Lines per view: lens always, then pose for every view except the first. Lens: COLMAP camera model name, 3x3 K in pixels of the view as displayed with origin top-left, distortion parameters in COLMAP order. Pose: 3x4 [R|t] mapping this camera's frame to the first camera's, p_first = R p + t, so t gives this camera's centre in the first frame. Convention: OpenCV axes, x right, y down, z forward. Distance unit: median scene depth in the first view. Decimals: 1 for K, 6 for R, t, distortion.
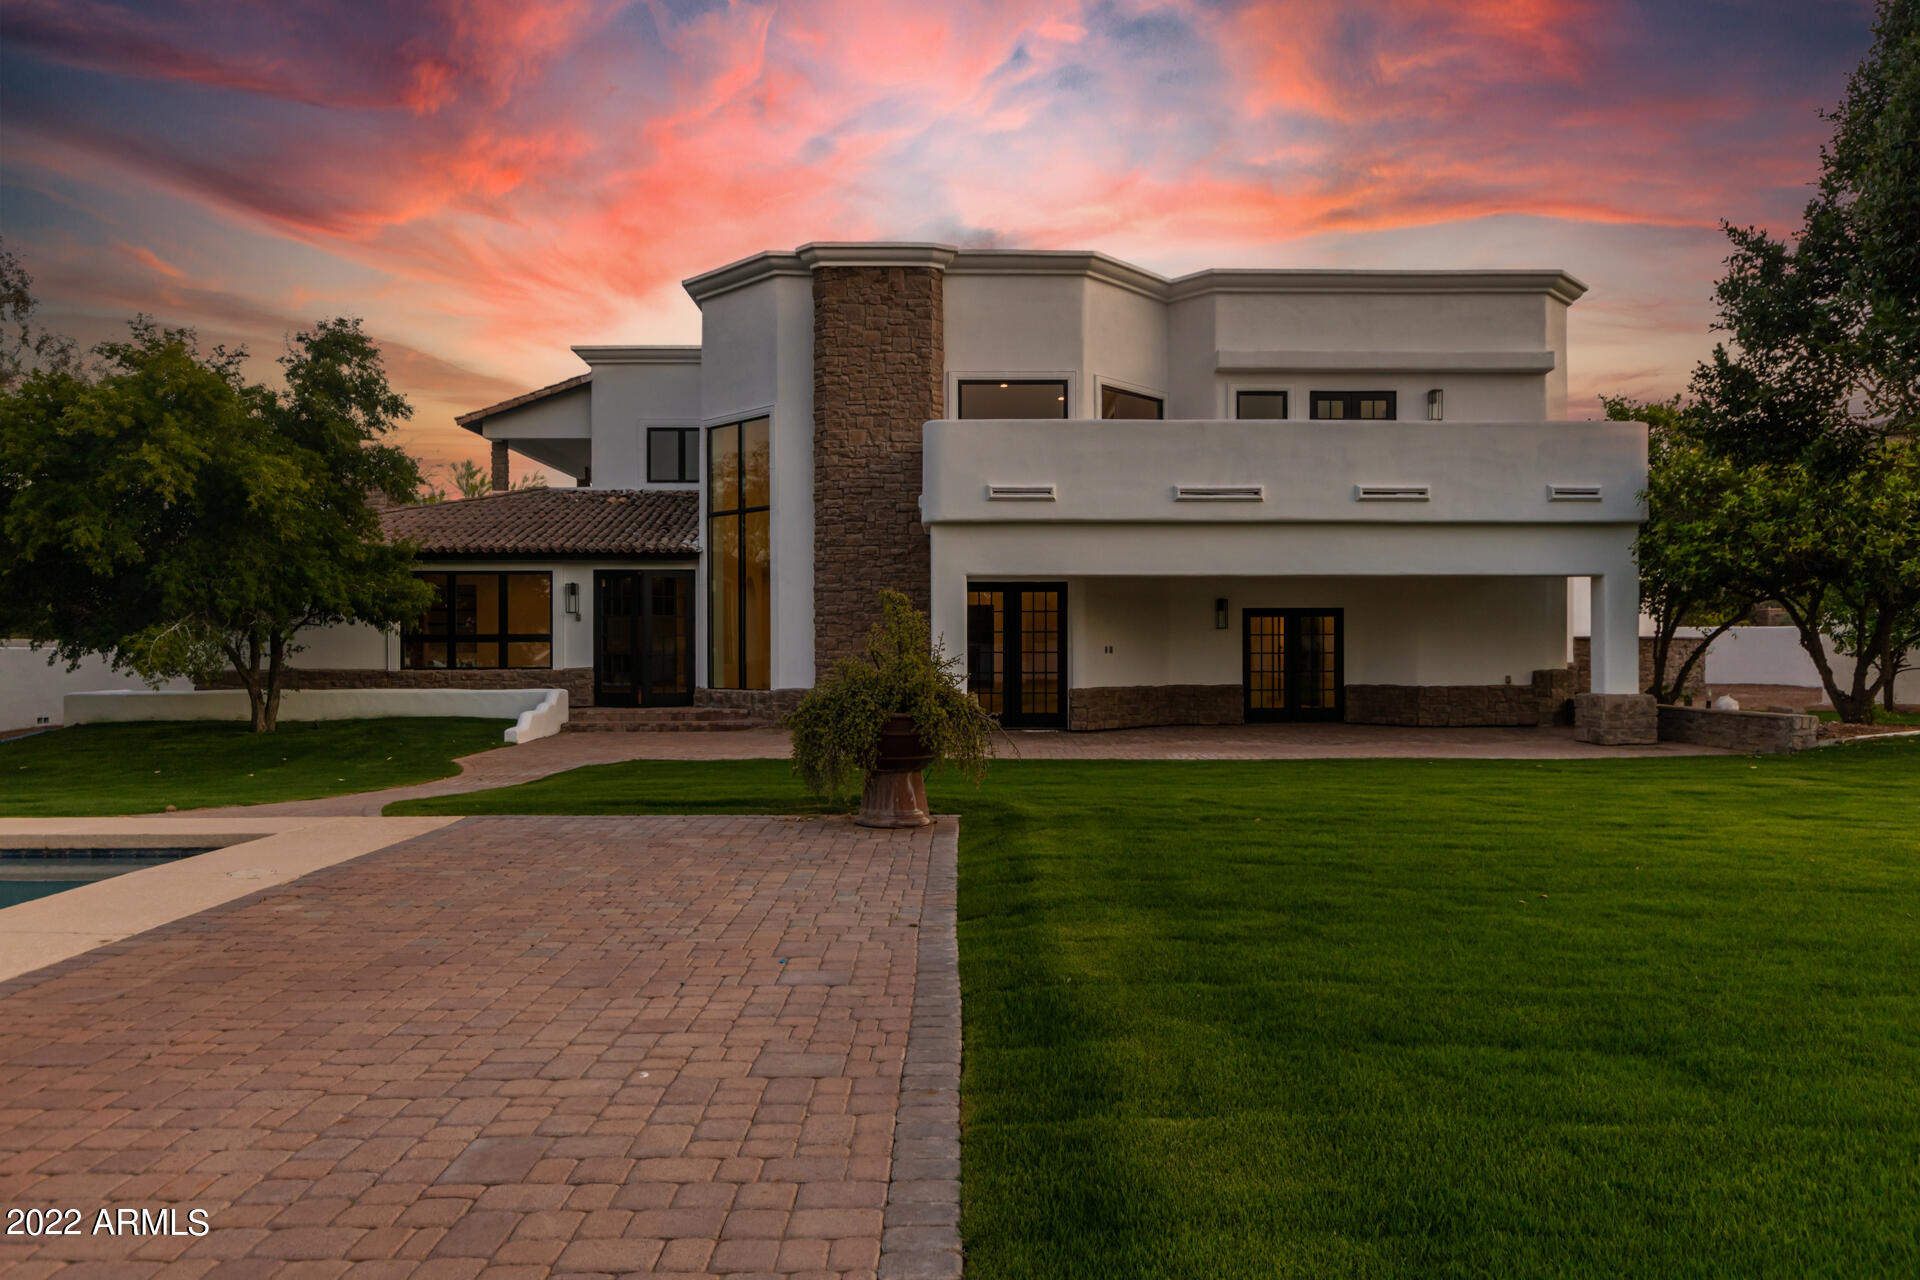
lens RADIAL K [[1228.9, 0, 960.0], [0, 1228.9, 640.0], [0, 0, 1]] dist [-0.002818, -0.000366]
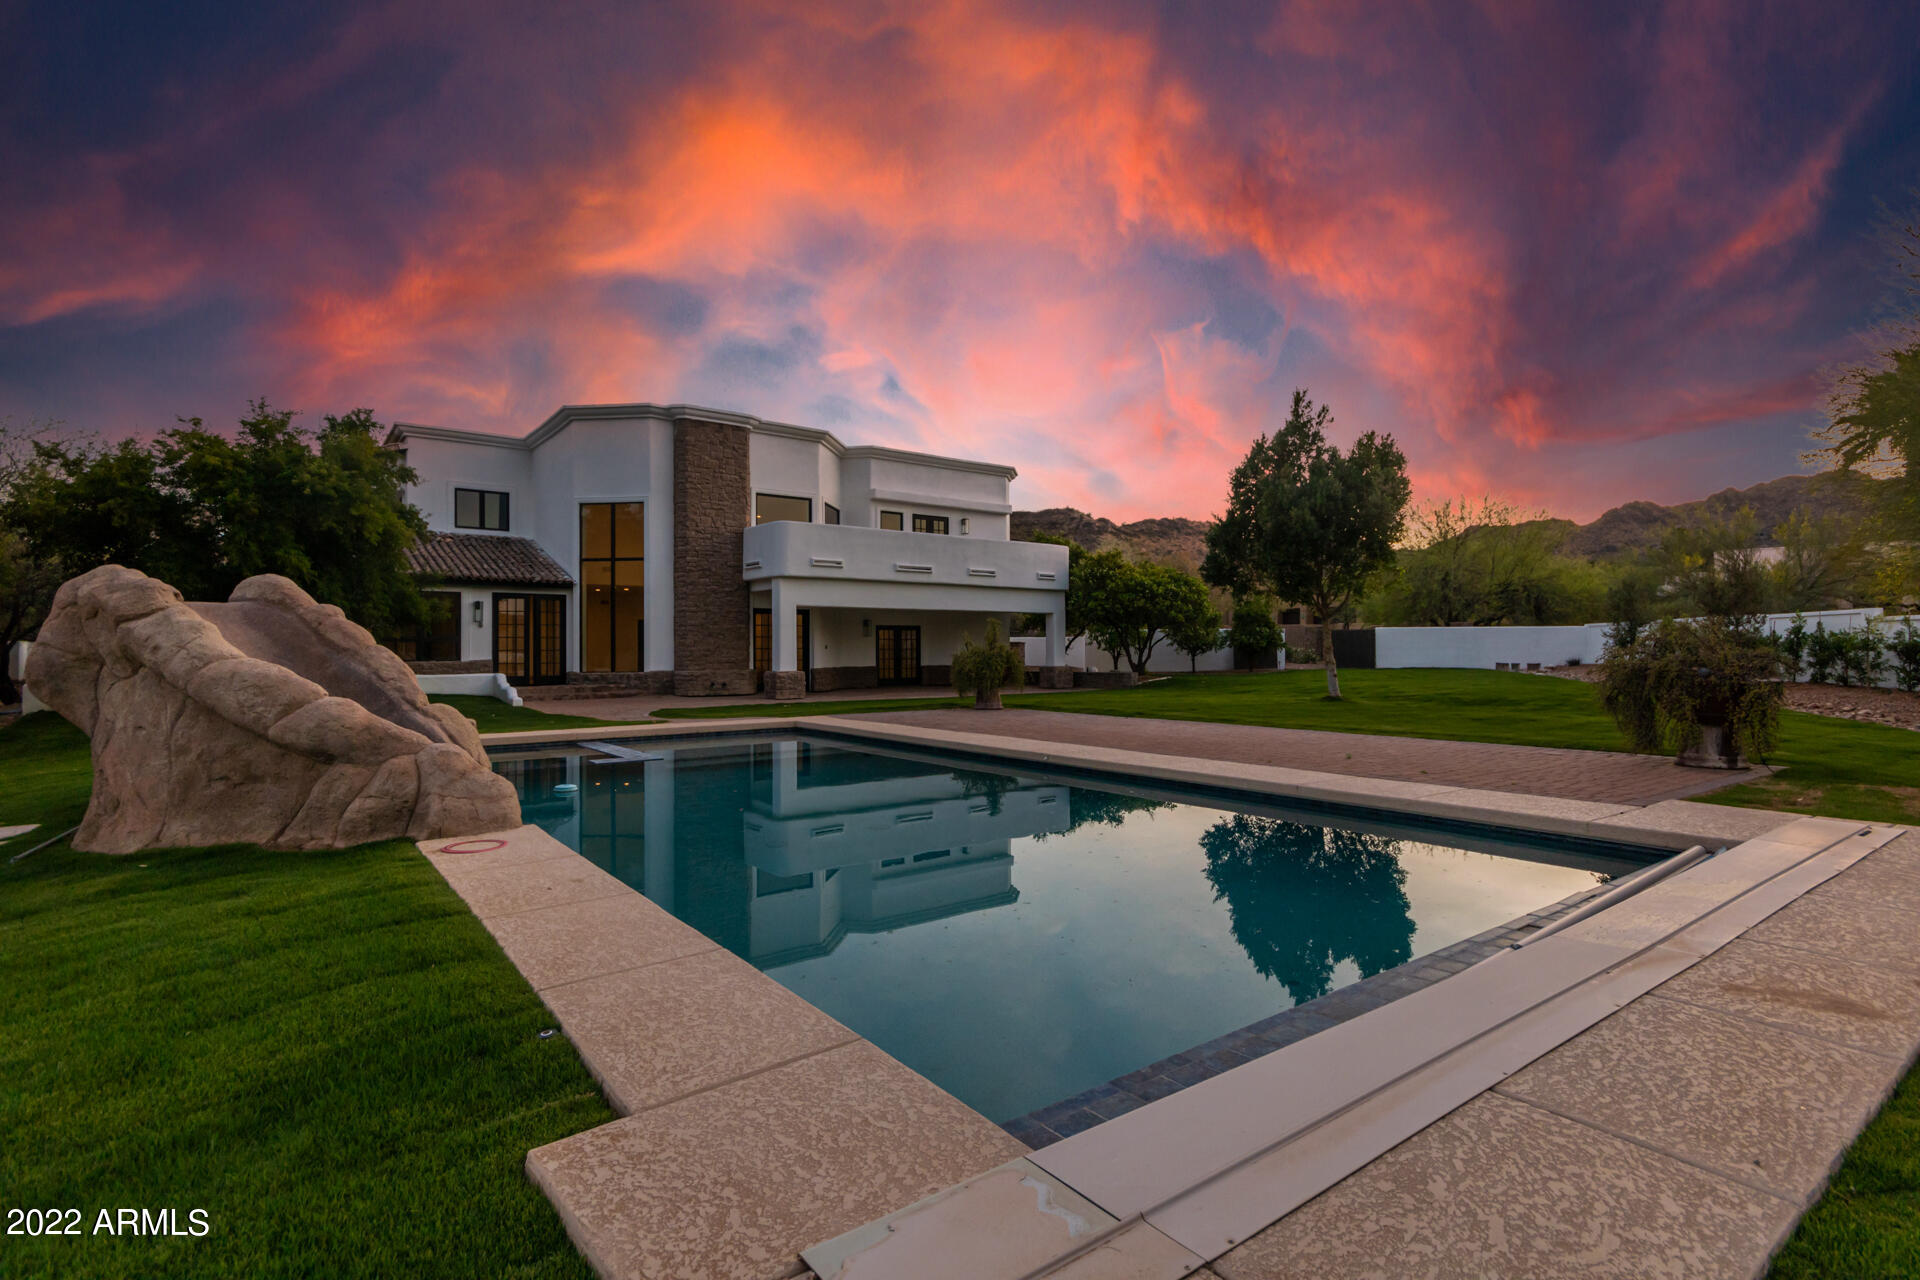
lens RADIAL K [[932.4, 0, 970.3], [0, 932.4, 642.1], [0, 0, 1]] dist [-0.000238, 0.007677]
pose [[0.798541, 0.003266, 0.601931, -0.554750], [0.000356, 0.999983, -0.005899, 0.009084], [-0.601940, 0.004925, 0.798526, -0.241594]]
